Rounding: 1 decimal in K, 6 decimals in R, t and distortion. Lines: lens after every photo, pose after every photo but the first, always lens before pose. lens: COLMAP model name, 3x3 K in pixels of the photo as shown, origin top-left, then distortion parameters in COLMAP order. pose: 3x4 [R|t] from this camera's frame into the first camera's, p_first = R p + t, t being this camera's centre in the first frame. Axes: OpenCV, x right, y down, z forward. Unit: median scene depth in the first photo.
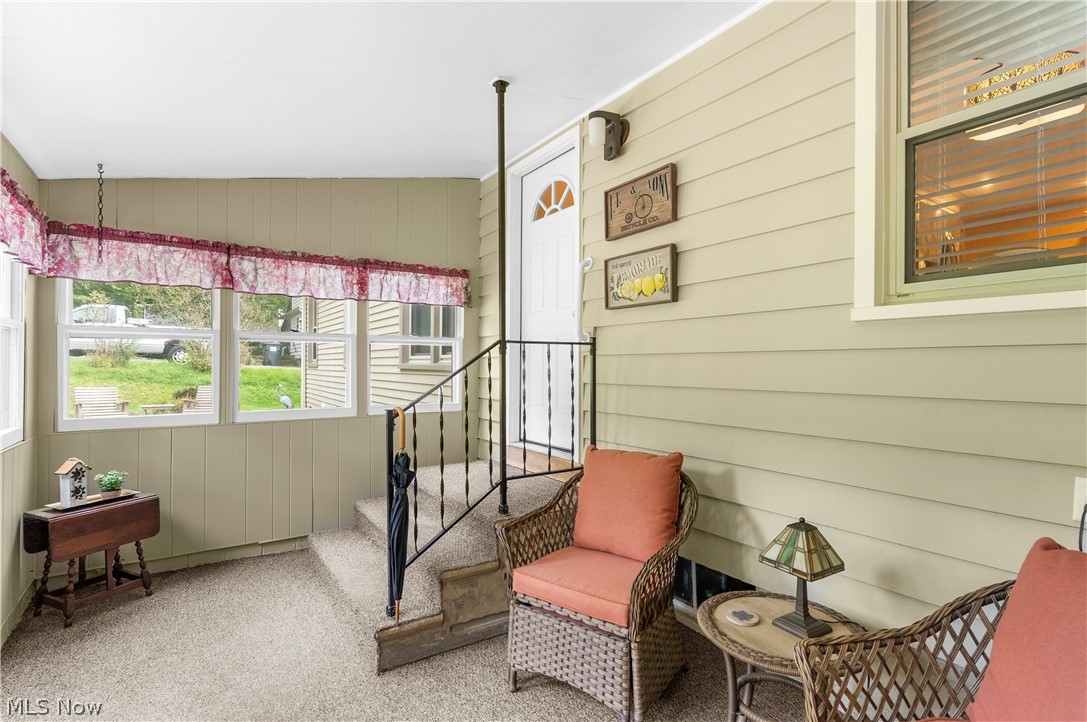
lens RADIAL K [[529.1, 0, 545.2], [0, 529.1, 365.7], [0, 0, 1]] dist [0.004163, 0.001270]
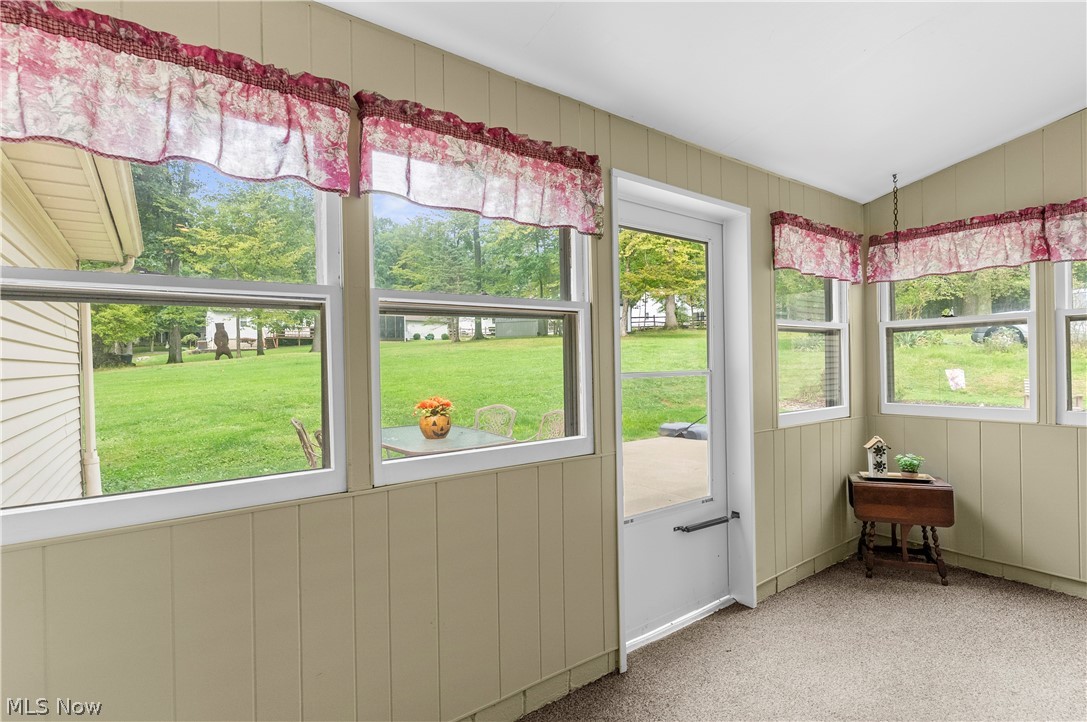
lens RADIAL K [[529.1, 0, 544.9], [0, 529.1, 361.9], [0, 0, 1]] dist [0.004163, 0.001270]
pose [[0.030732, -0.007486, -0.999500, 0.231284], [0.017799, 0.999817, -0.006941, 0.005146], [0.999369, -0.017576, 0.030860, 0.219074]]
